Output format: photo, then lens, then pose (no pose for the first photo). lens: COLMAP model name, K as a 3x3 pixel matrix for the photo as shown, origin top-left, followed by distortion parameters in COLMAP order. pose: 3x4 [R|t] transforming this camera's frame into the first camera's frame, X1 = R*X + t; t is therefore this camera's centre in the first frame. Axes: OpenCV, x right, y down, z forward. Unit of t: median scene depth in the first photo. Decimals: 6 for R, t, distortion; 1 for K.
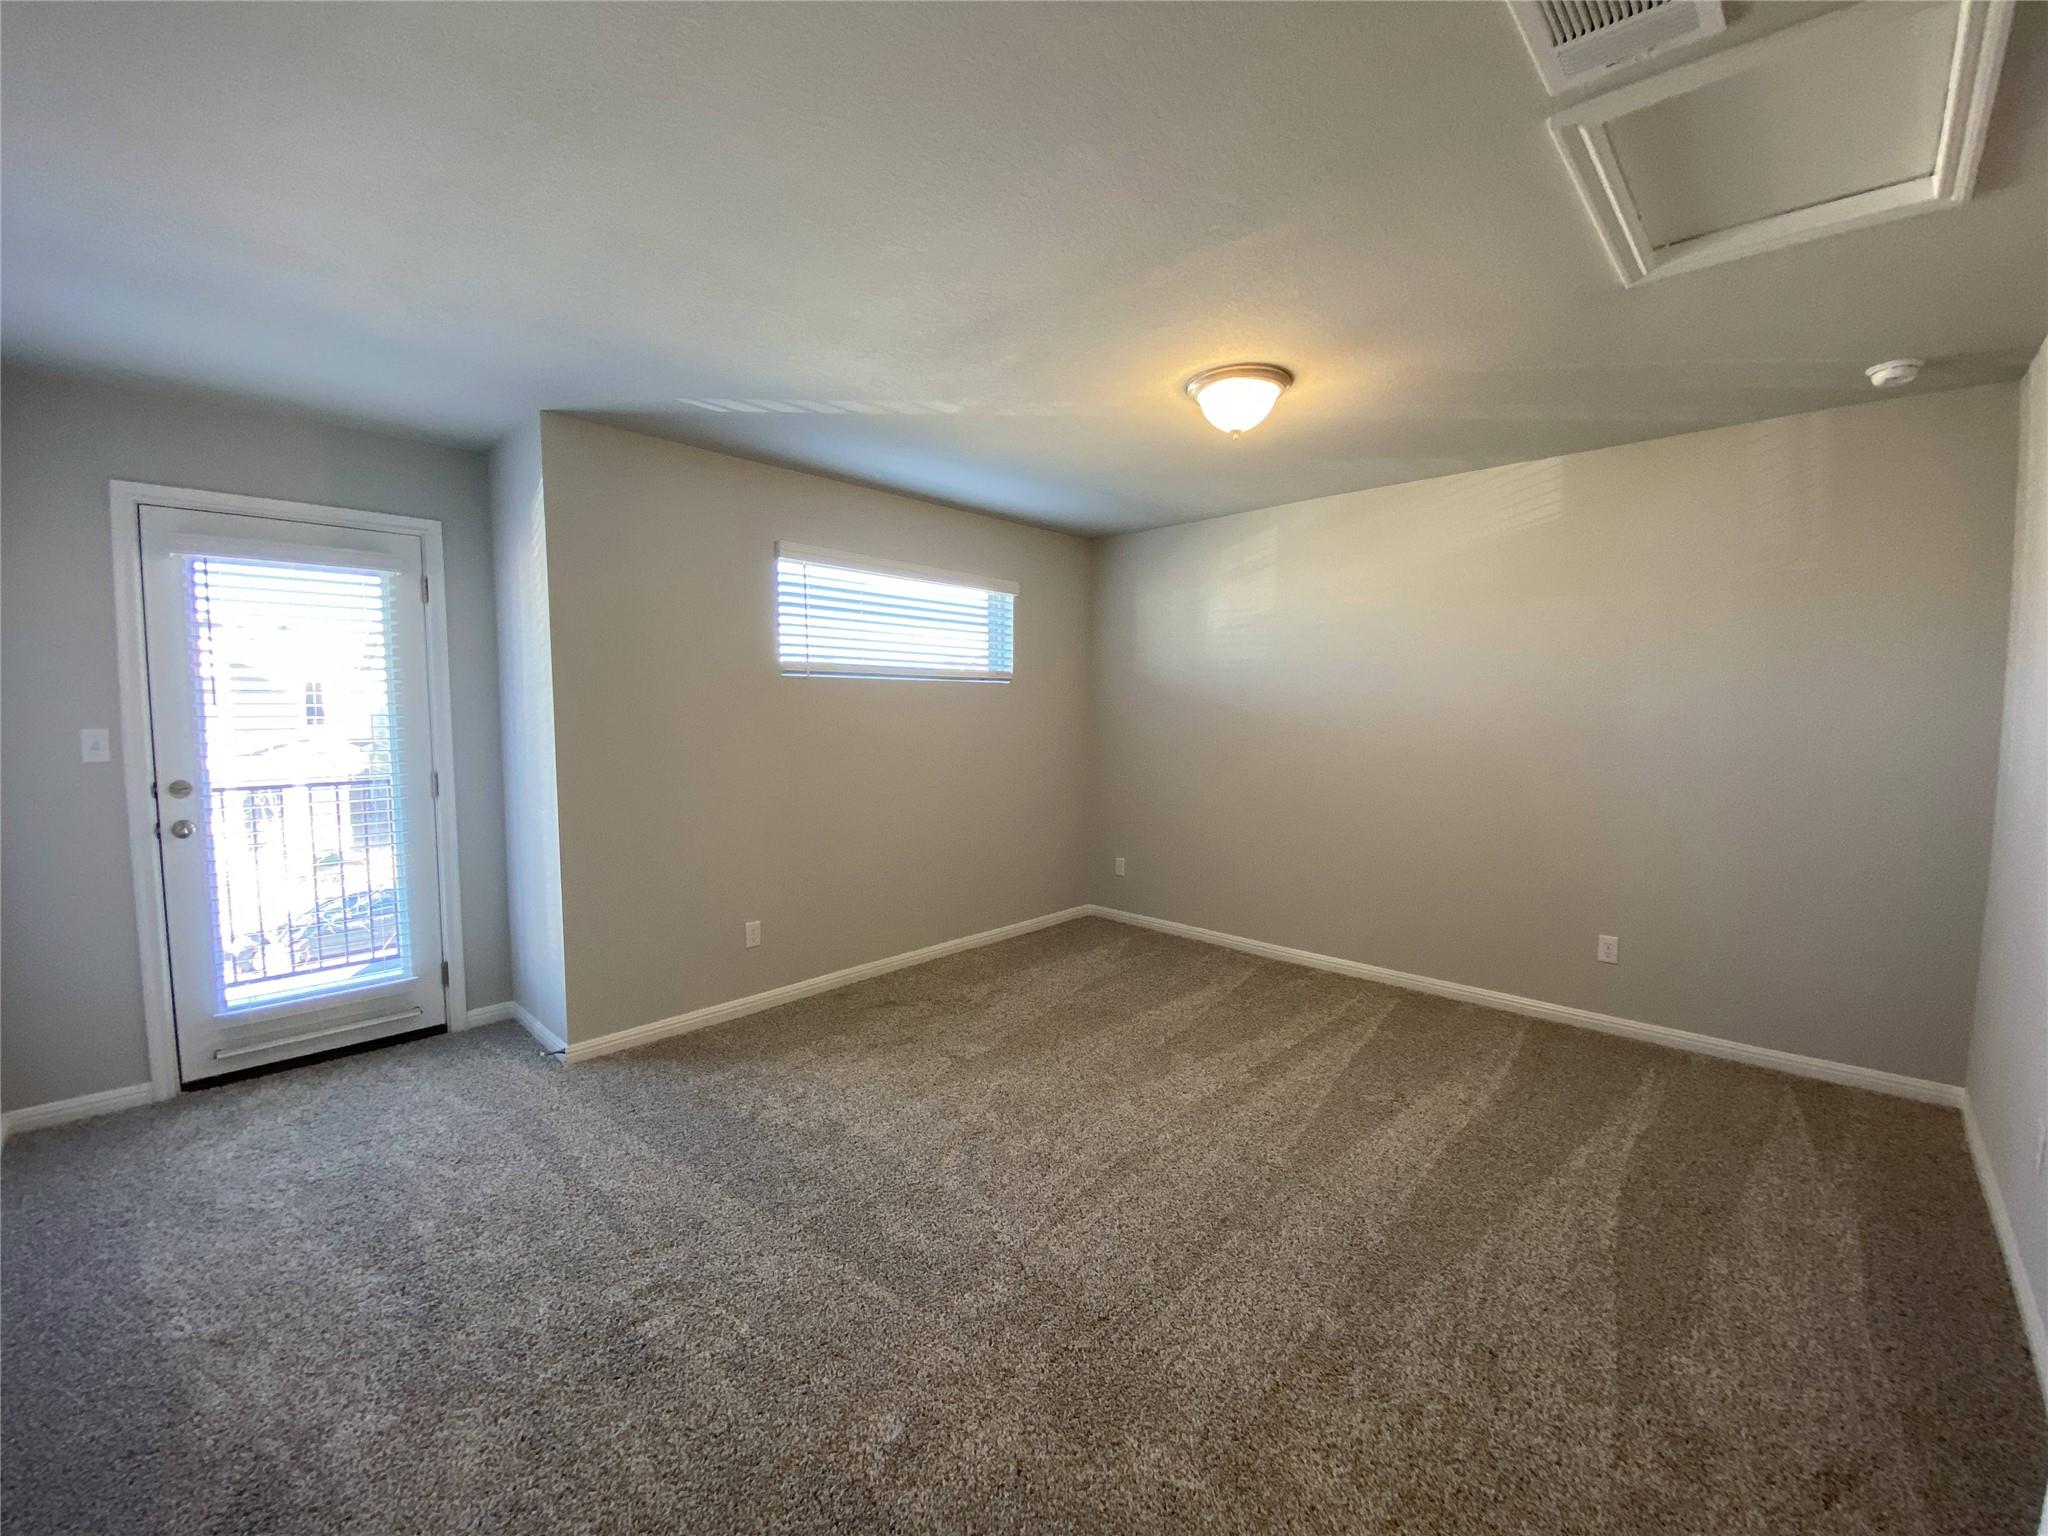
lens RADIAL K [[829.9, 0, 1017.2], [0, 829.9, 770.7], [0, 0, 1]] dist [0.026048, -0.031628]
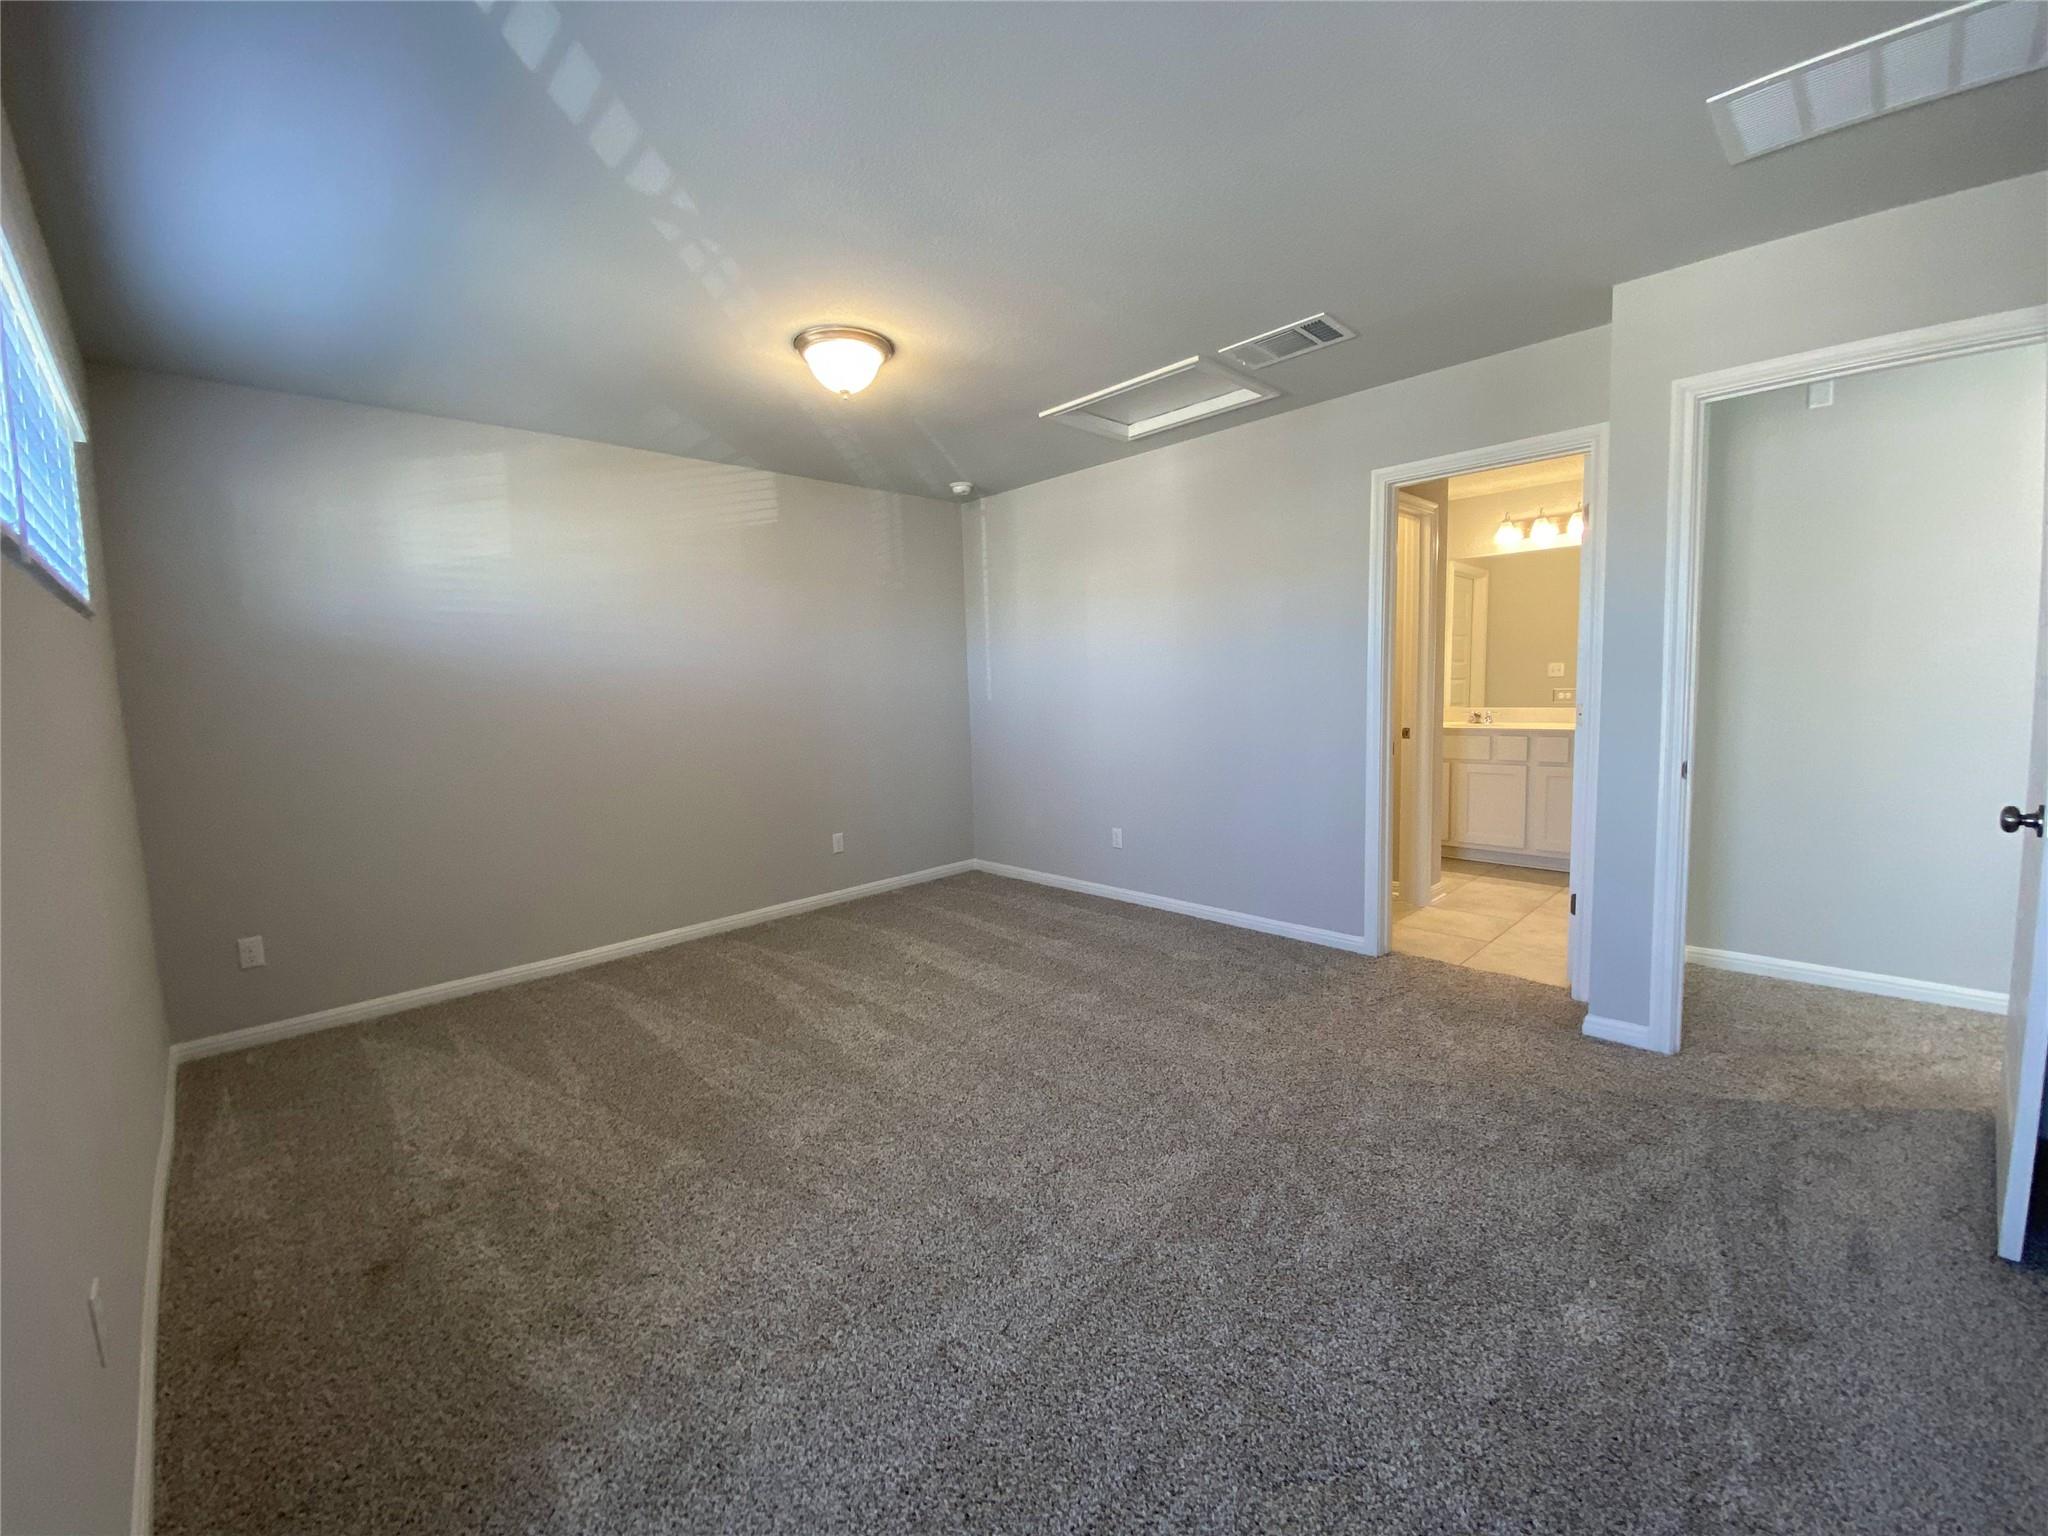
lens RADIAL K [[829.9, 0, 1017.2], [0, 829.9, 770.7], [0, 0, 1]] dist [0.026048, -0.031628]
pose [[0.021677, -0.109153, 0.993789, -0.656144], [0.114417, 0.987762, 0.105996, -0.018784], [-0.993196, 0.111409, 0.033900, 0.639859]]
